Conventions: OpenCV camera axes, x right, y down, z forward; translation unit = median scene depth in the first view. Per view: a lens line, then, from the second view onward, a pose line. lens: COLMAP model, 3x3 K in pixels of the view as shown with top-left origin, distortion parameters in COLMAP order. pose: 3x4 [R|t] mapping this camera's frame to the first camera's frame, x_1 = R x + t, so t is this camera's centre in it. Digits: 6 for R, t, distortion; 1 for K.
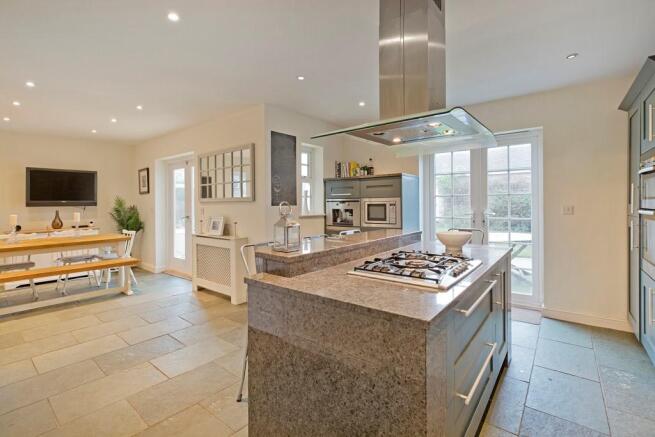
lens RADIAL K [[307.0, 0, 317.2], [0, 307.0, 200.1], [0, 0, 1]] dist [-0.013097, 0.002751]
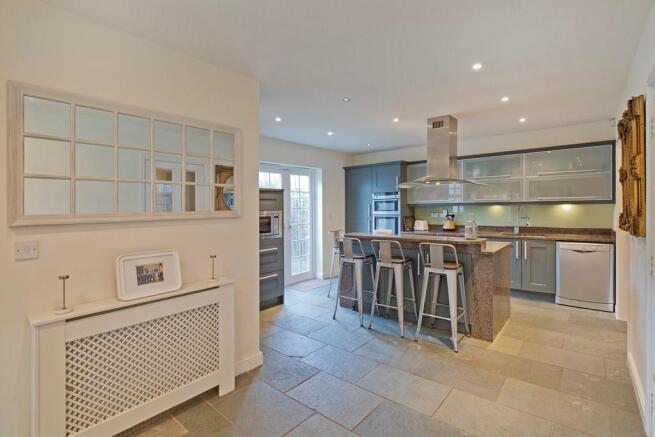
lens RADIAL K [[307.0, 0, 327.1], [0, 307.0, 212.3], [0, 0, 1]] dist [-0.013097, 0.002751]
pose [[0.003732, -0.012028, 0.999921, -0.713853], [-0.001665, 0.999926, 0.012035, -0.012363], [-0.999992, -0.001709, 0.003711, 0.671981]]
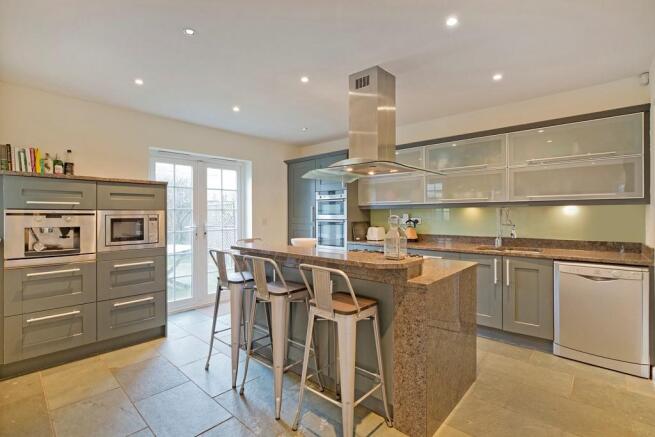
lens RADIAL K [[307.0, 0, 306.7], [0, 307.0, 211.8], [0, 0, 1]] dist [-0.013097, 0.002751]
pose [[0.073192, 0.009333, 0.997274, -0.445635], [-0.012329, 0.999888, -0.008453, -0.002047], [-0.997242, -0.011677, 0.073299, 0.440947]]
